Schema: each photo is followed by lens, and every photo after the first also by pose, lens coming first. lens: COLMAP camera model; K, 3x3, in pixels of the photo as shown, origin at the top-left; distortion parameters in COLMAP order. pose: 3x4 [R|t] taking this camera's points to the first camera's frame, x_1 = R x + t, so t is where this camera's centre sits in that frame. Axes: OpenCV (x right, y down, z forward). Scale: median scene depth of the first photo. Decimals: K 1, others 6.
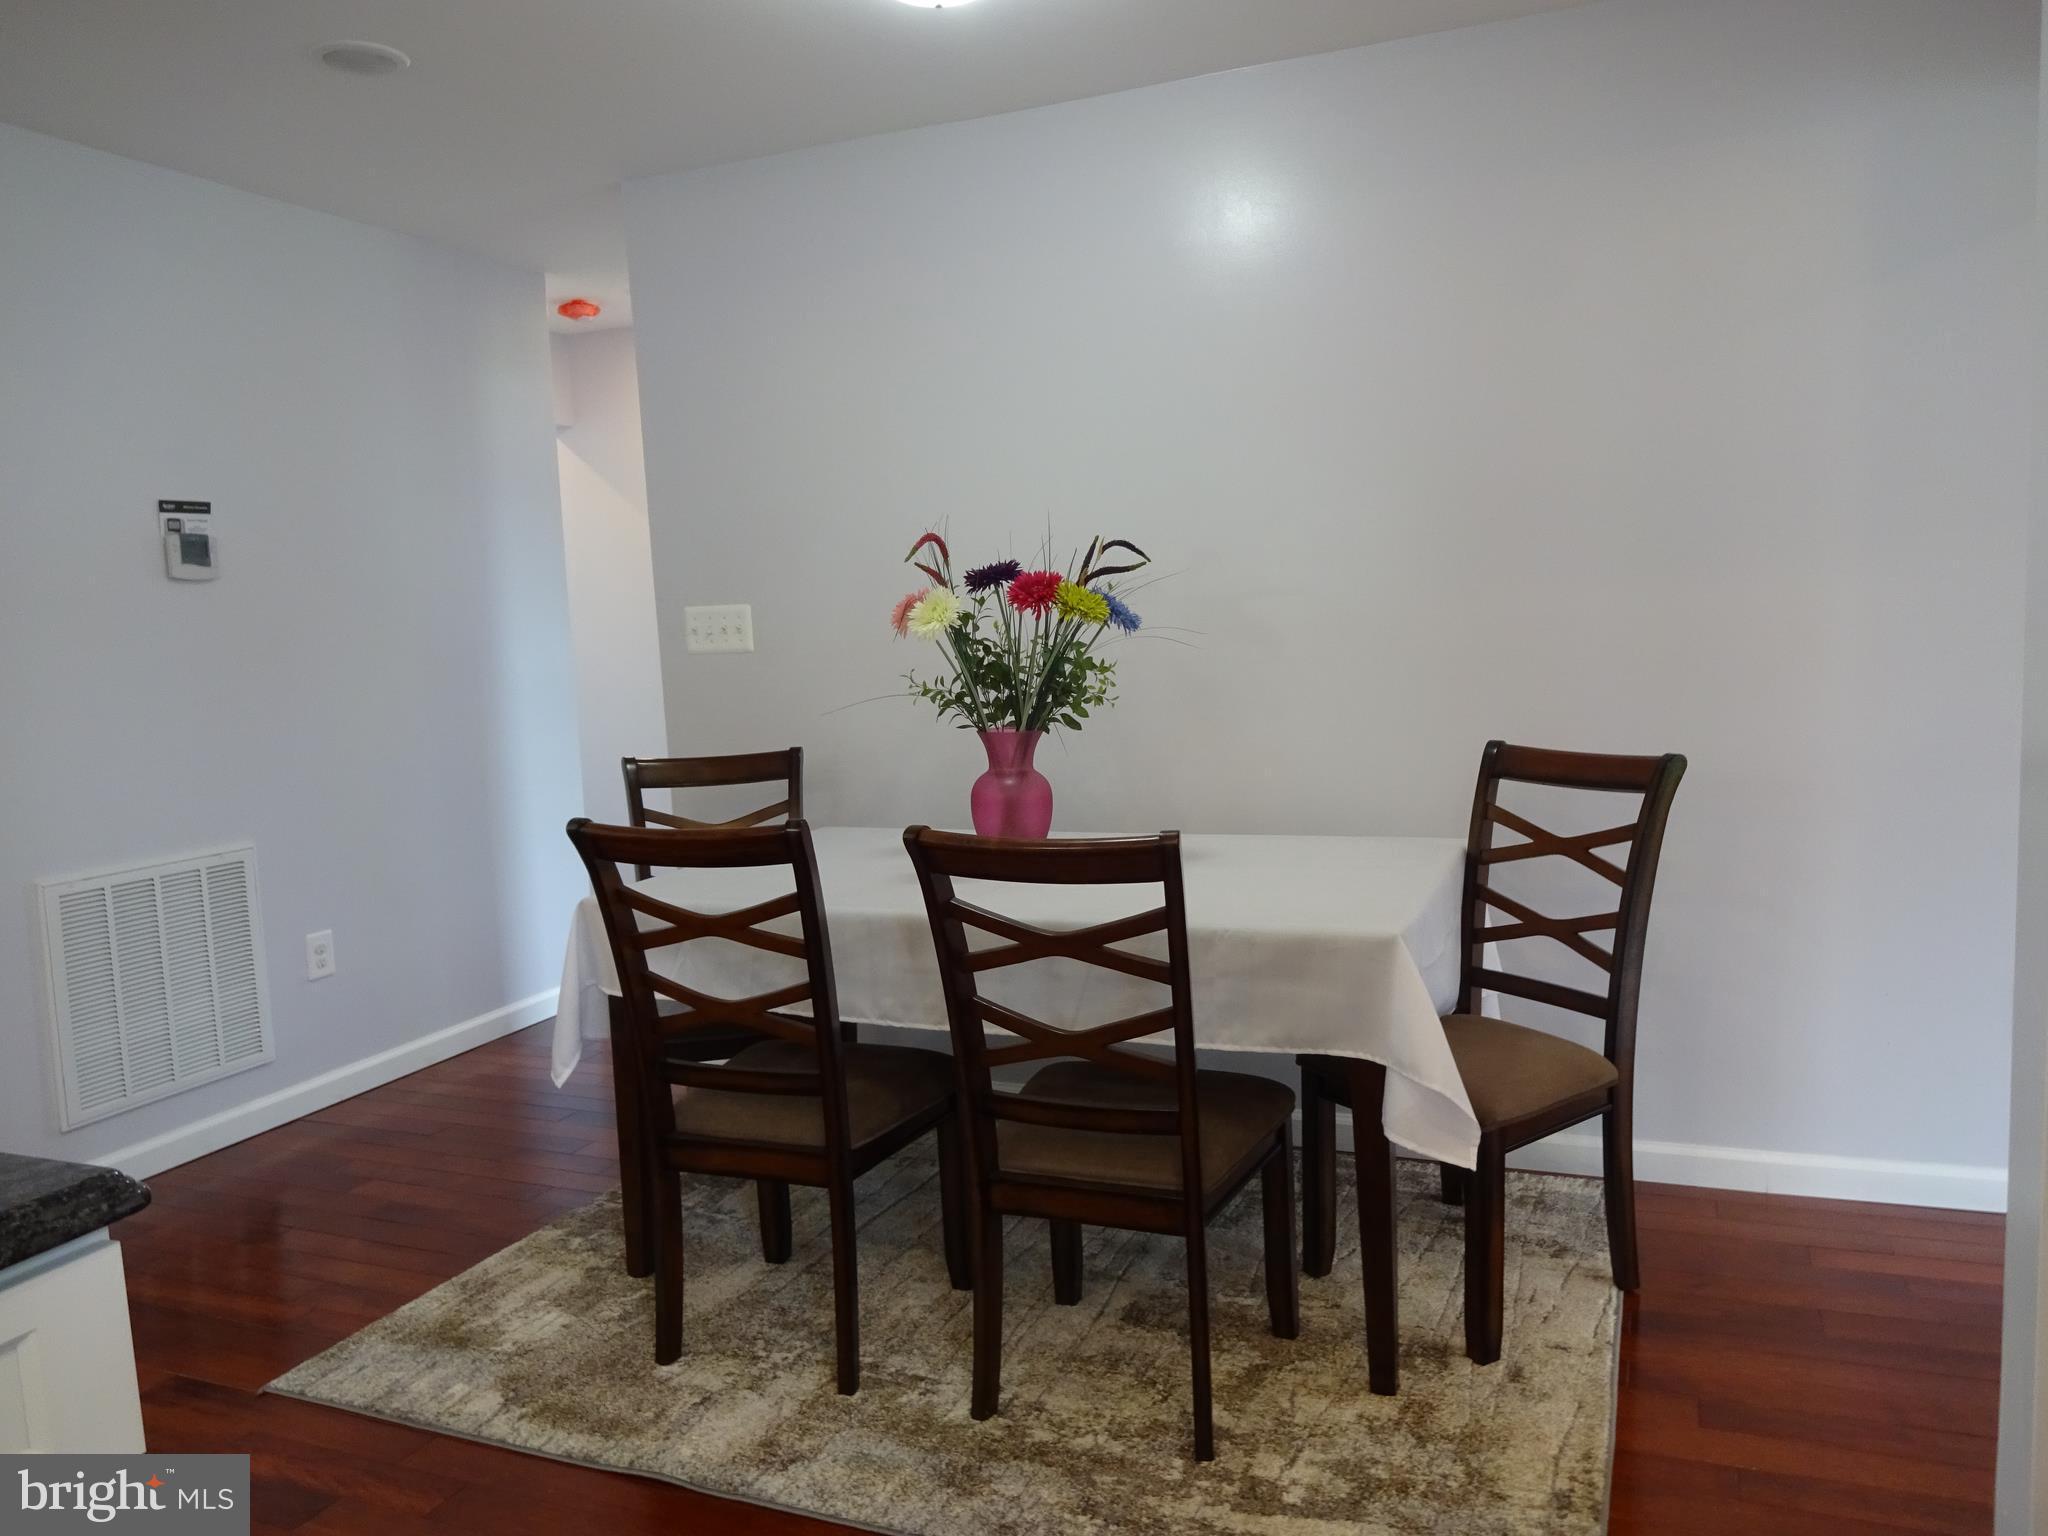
lens RADIAL K [[1516.5, 0, 1026.1], [0, 1516.5, 773.7], [0, 0, 1]] dist [-0.011578, -0.001813]
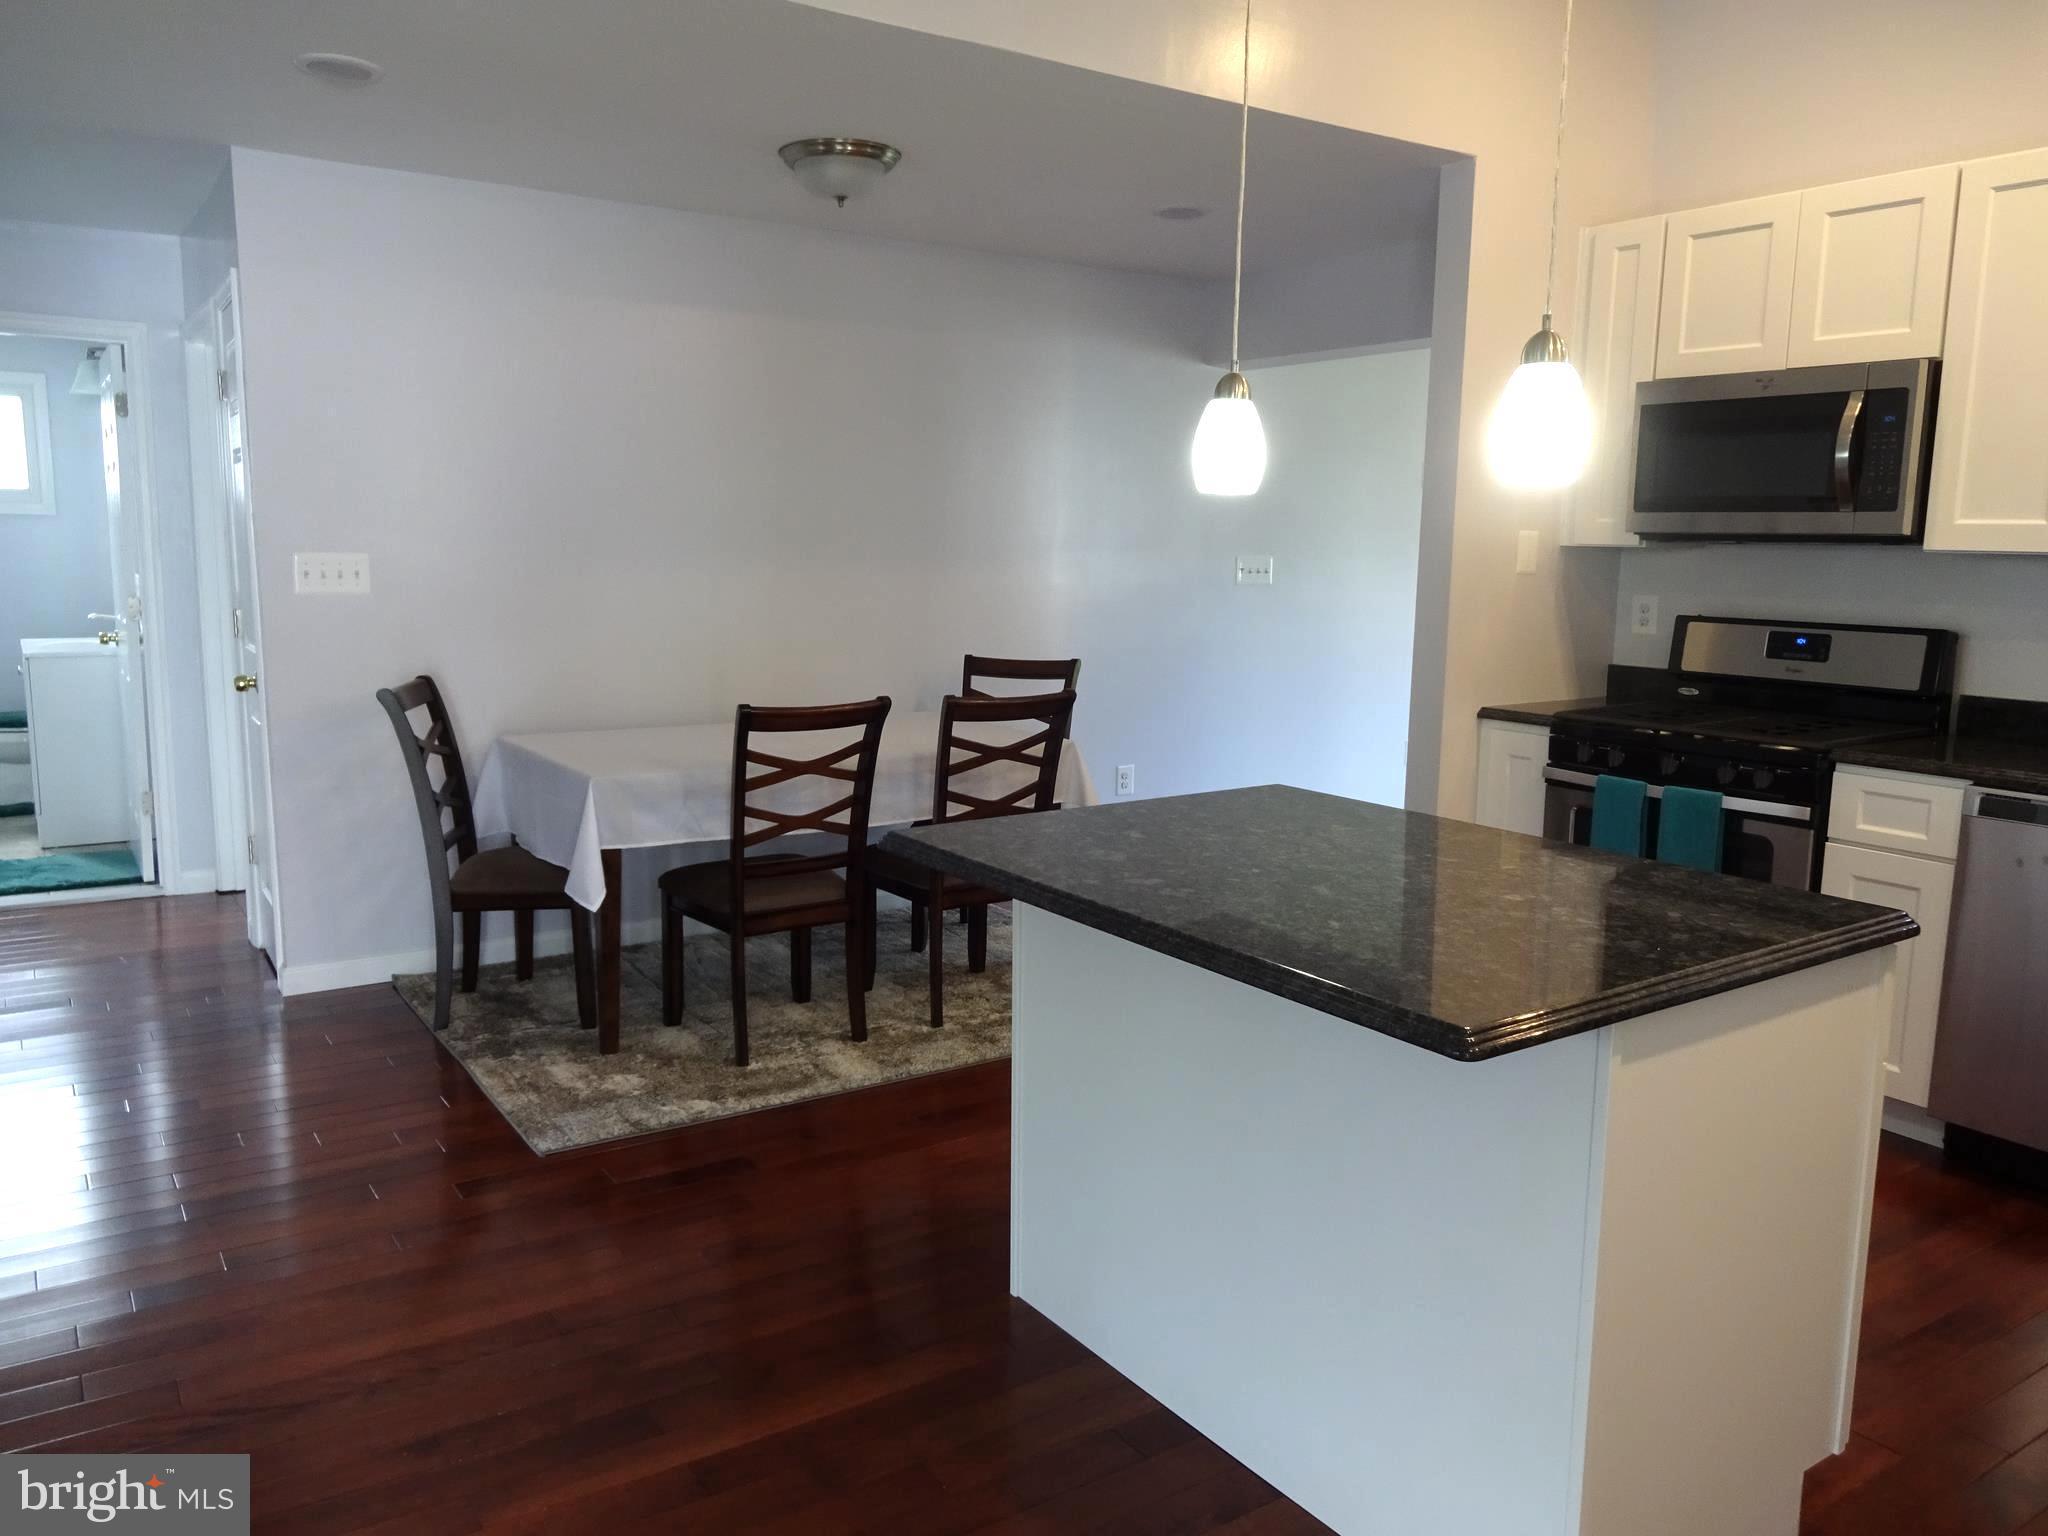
lens RADIAL K [[1516.5, 0, 1027.6], [0, 1516.5, 764.8], [0, 0, 1]] dist [-0.011578, -0.001813]
pose [[0.543251, -0.067847, 0.836825, -1.387688], [0.050294, 0.997569, 0.048230, 0.029436], [-0.838063, 0.015886, 0.545342, -0.078619]]
